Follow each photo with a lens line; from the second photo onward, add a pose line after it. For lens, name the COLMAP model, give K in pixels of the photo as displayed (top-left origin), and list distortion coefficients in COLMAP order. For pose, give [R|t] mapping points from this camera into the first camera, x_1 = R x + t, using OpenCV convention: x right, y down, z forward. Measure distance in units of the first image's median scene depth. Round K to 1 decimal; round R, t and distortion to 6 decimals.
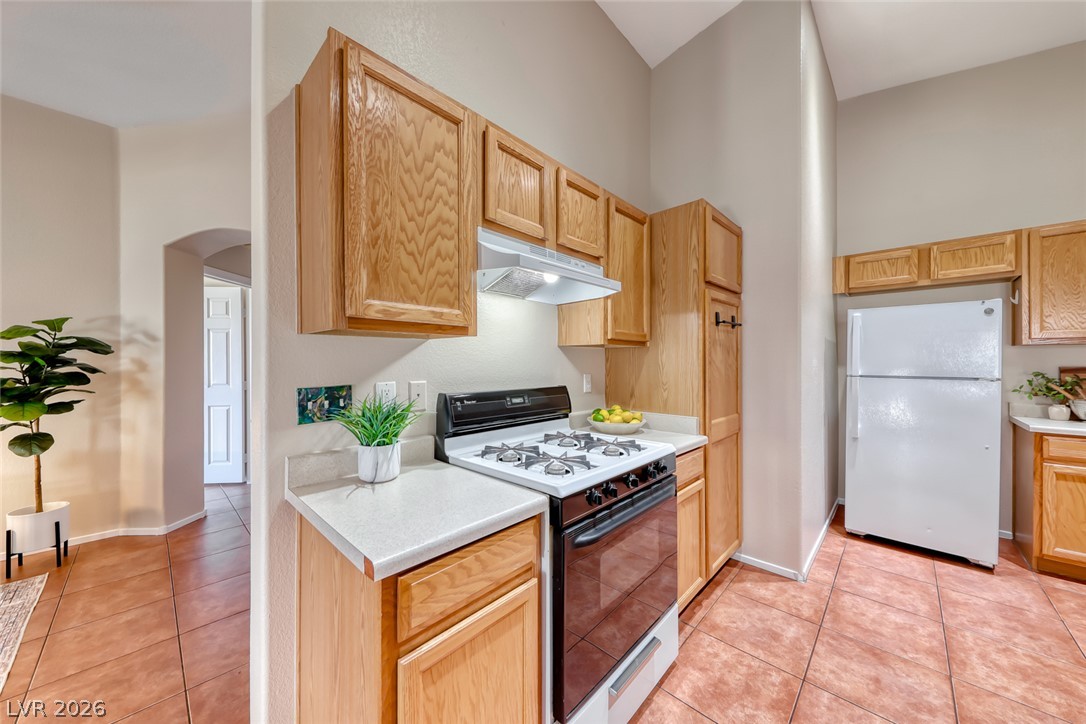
lens RADIAL K [[377.3, 0, 539.7], [0, 377.3, 362.0], [0, 0, 1]] dist [0.011809, -0.004786]
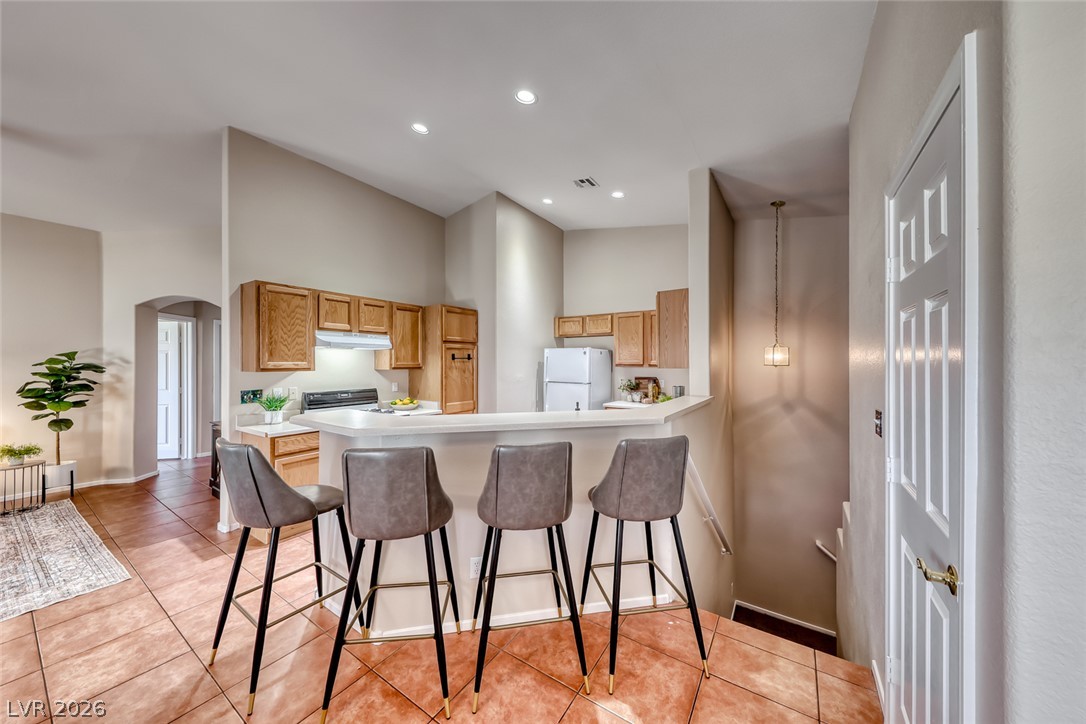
lens RADIAL K [[366.7, 0, 544.5], [0, 366.7, 361.1], [0, 0, 1]] dist [0.013962, -0.005089]
pose [[0.983448, 0.001681, 0.181185, 0.557246], [-0.000609, 0.999982, -0.005972, -0.070688], [-0.181192, 0.005763, 0.983431, -1.085031]]
